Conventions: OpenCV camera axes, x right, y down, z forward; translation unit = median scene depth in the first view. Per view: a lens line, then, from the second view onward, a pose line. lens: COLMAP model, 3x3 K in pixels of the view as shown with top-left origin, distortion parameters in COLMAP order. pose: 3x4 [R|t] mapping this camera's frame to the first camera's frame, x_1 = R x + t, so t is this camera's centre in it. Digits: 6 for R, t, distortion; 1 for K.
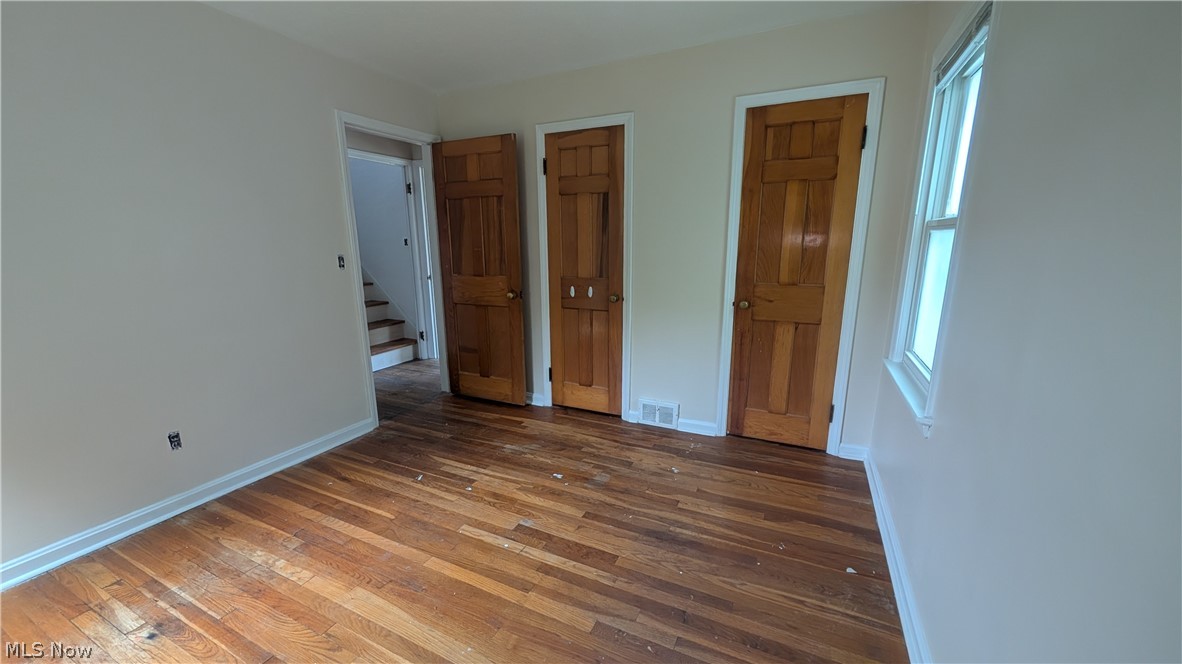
lens RADIAL K [[444.0, 0, 591.7], [0, 444.0, 338.5], [0, 0, 1]] dist [0.001450, -0.000128]
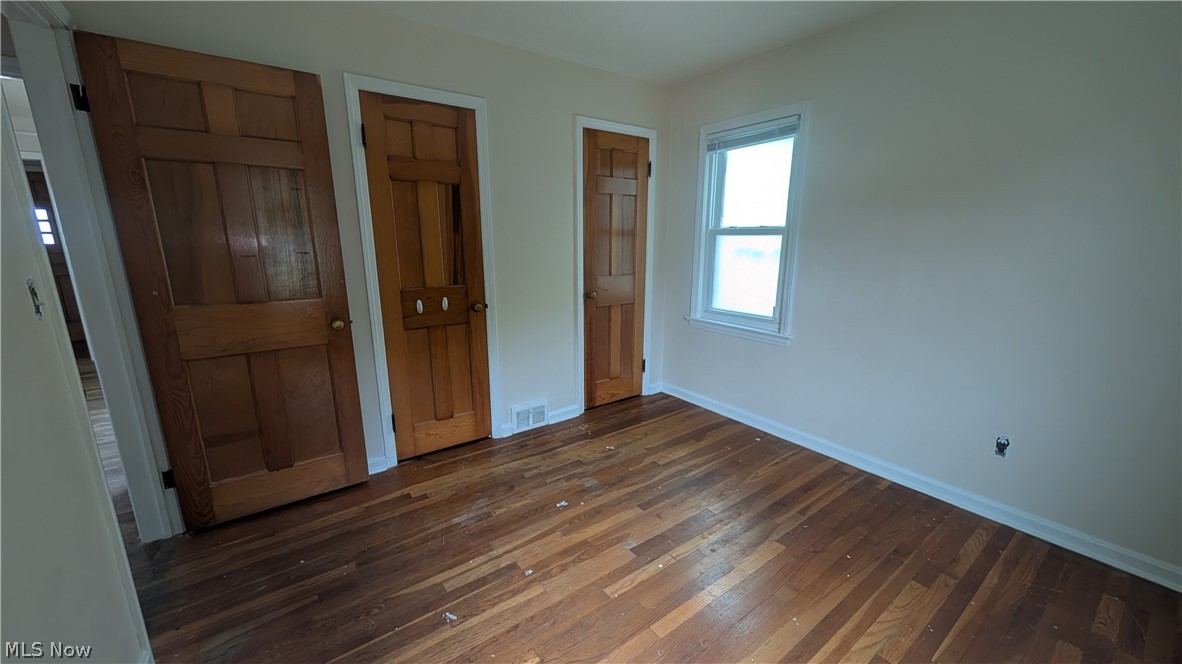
lens RADIAL K [[444.0, 0, 591.7], [0, 444.0, 338.5], [0, 0, 1]] dist [0.001450, -0.000128]
pose [[0.477479, -0.188806, 0.858118, -0.665370], [0.189508, 0.975783, 0.109248, -0.090703], [-0.857963, 0.110457, 0.501696, 0.409816]]
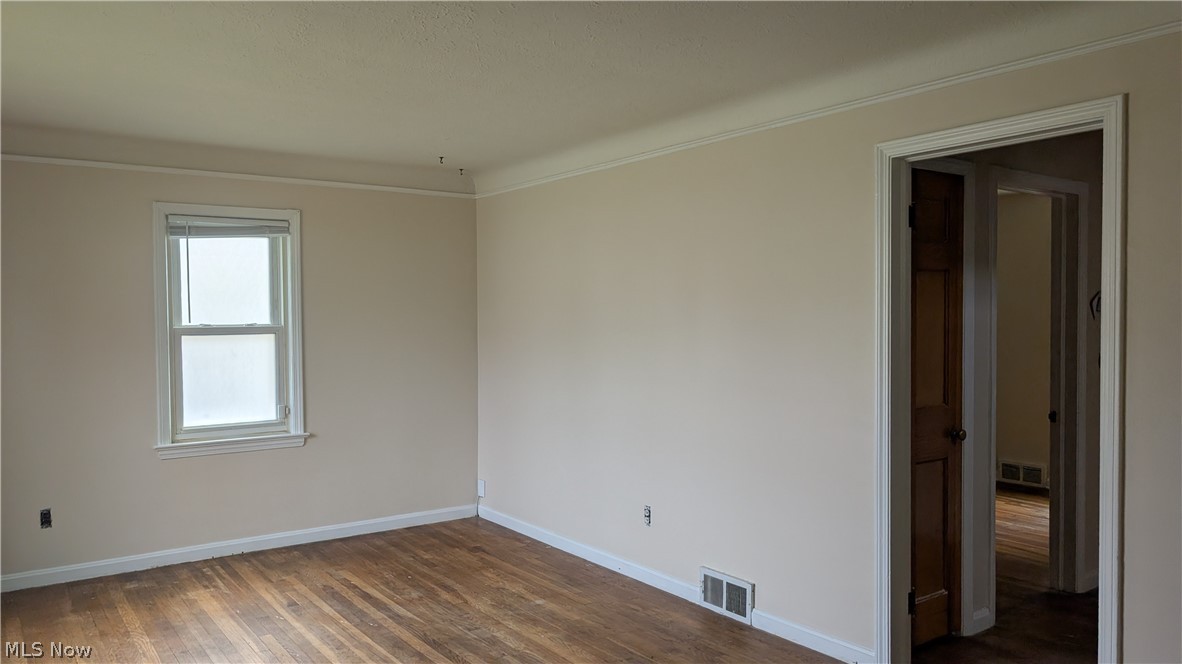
lens RADIAL K [[861.4, 0, 574.9], [0, 861.4, 341.9], [0, 0, 1]] dist [-0.016258, 0.041183]
pose [[-0.871411, 0.001737, 0.490550, -1.013800], [0.123575, 0.968522, 0.216088, -0.419553], [-0.474733, 0.248921, -0.844196, 1.733375]]
